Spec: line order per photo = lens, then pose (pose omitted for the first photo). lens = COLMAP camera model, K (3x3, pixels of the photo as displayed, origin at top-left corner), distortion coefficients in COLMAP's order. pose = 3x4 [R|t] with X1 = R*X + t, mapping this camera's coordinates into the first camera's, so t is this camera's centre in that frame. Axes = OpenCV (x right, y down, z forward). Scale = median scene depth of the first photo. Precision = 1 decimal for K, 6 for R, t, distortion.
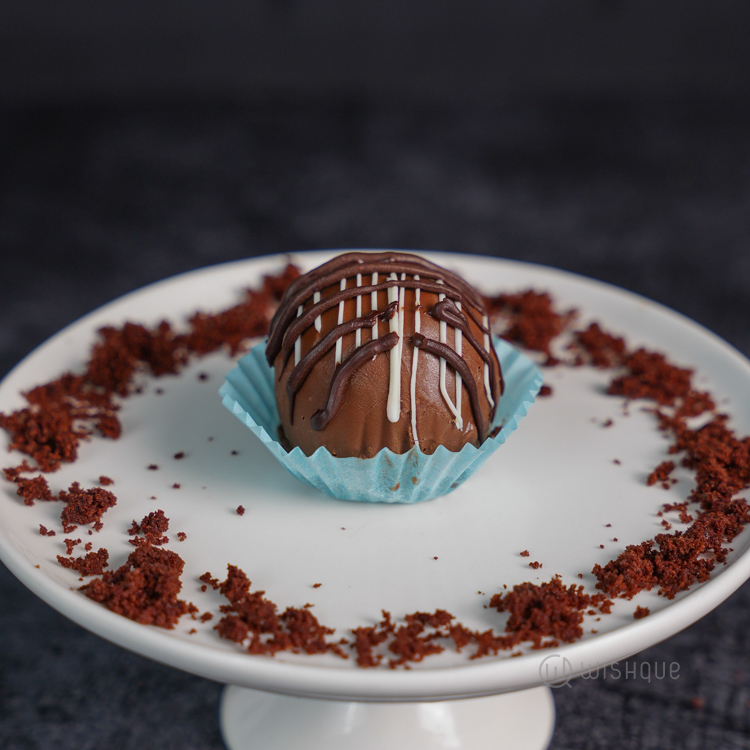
lens RADIAL K [[1702.9, 0, 358.2], [0, 1702.9, 375.4], [0, 0, 1]] dist [0.035591, 0.631867]
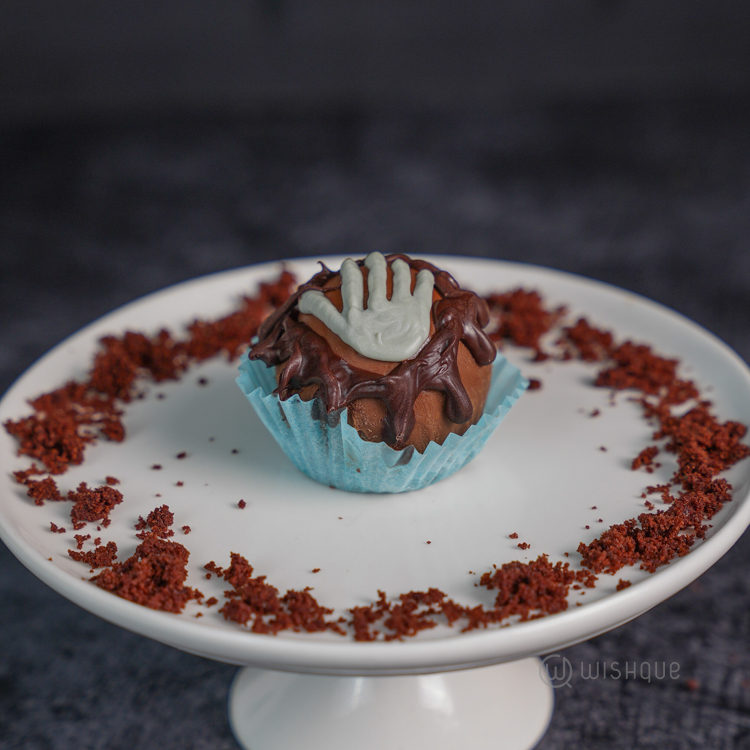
lens RADIAL K [[1802.2, 0, 358.7], [0, 1802.2, 398.4], [0, 0, 1]] dist [0.083596, 0.871263]
pose [[0.999528, -0.029937, -0.006856, 0.013128], [0.029923, 0.999550, -0.002117, 0.020420], [0.006917, 0.001911, 0.999974, -0.114885]]
